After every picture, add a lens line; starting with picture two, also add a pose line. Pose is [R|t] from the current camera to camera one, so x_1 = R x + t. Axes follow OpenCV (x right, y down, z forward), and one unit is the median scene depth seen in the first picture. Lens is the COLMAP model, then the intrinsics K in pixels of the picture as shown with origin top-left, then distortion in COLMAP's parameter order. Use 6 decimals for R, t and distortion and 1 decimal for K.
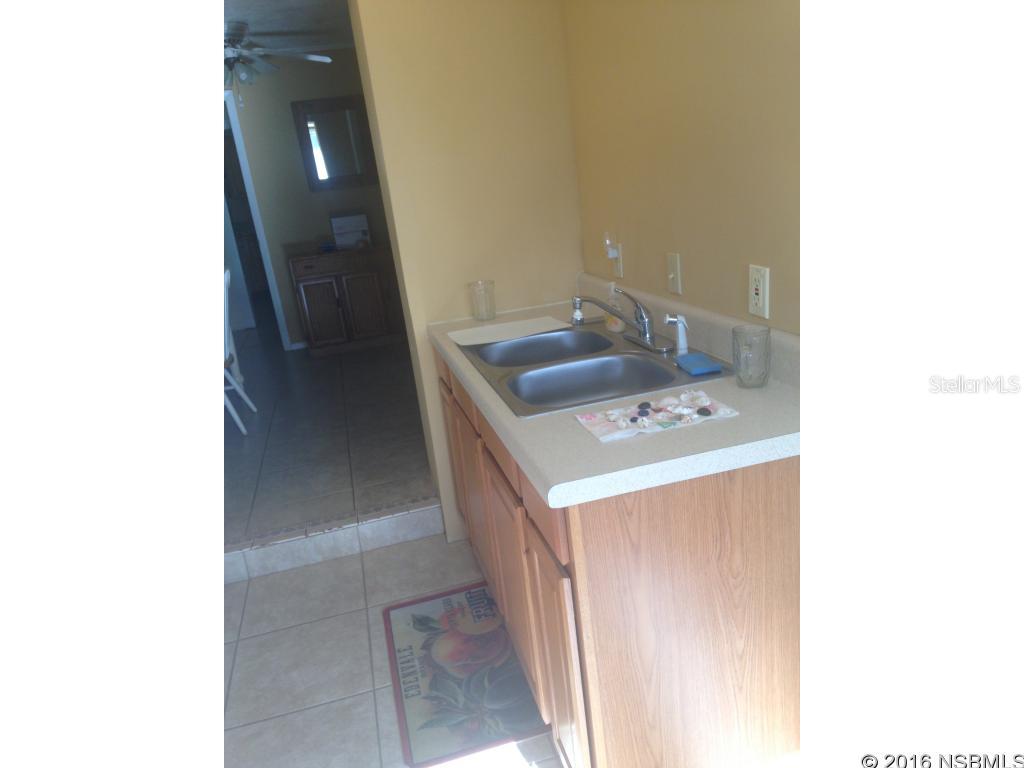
lens RADIAL K [[712.4, 0, 497.7], [0, 712.4, 375.6], [0, 0, 1]] dist [0.112679, -0.063678]
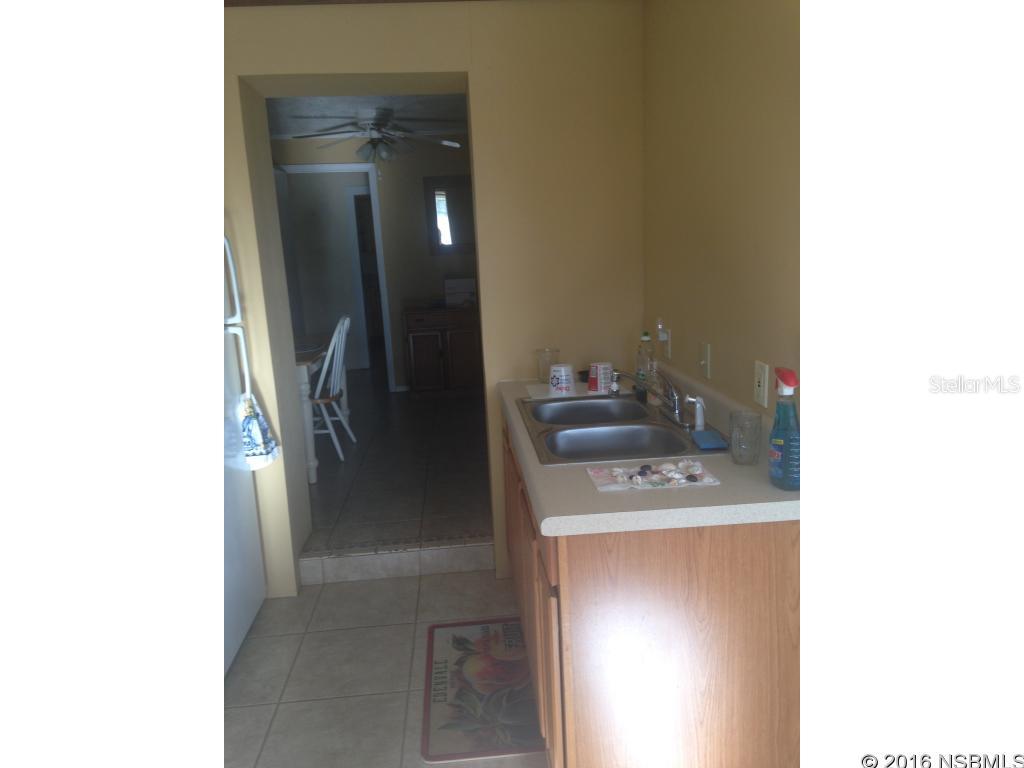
lens RADIAL K [[712.4, 0, 507.8], [0, 712.4, 380.7], [0, 0, 1]] dist [0.112679, -0.063678]
pose [[0.983922, 0.108405, -0.141937, 0.094868], [-0.119092, 0.990478, -0.069074, 0.006223], [0.133098, 0.084867, 0.987463, -0.157269]]
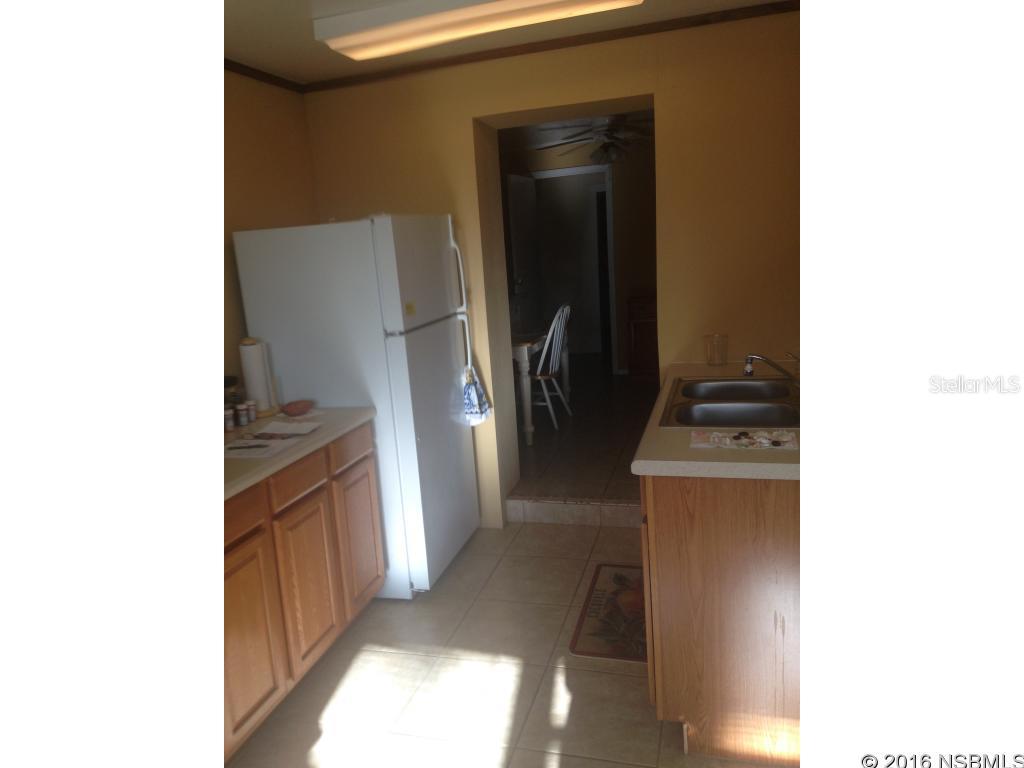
lens RADIAL K [[712.4, 0, 492.9], [0, 712.4, 372.7], [0, 0, 1]] dist [0.112679, -0.063678]
pose [[0.854981, 0.145472, -0.497841, 0.342112], [-0.171014, 0.985252, -0.005799, 0.011451], [0.489655, 0.090096, 0.867249, -0.356073]]
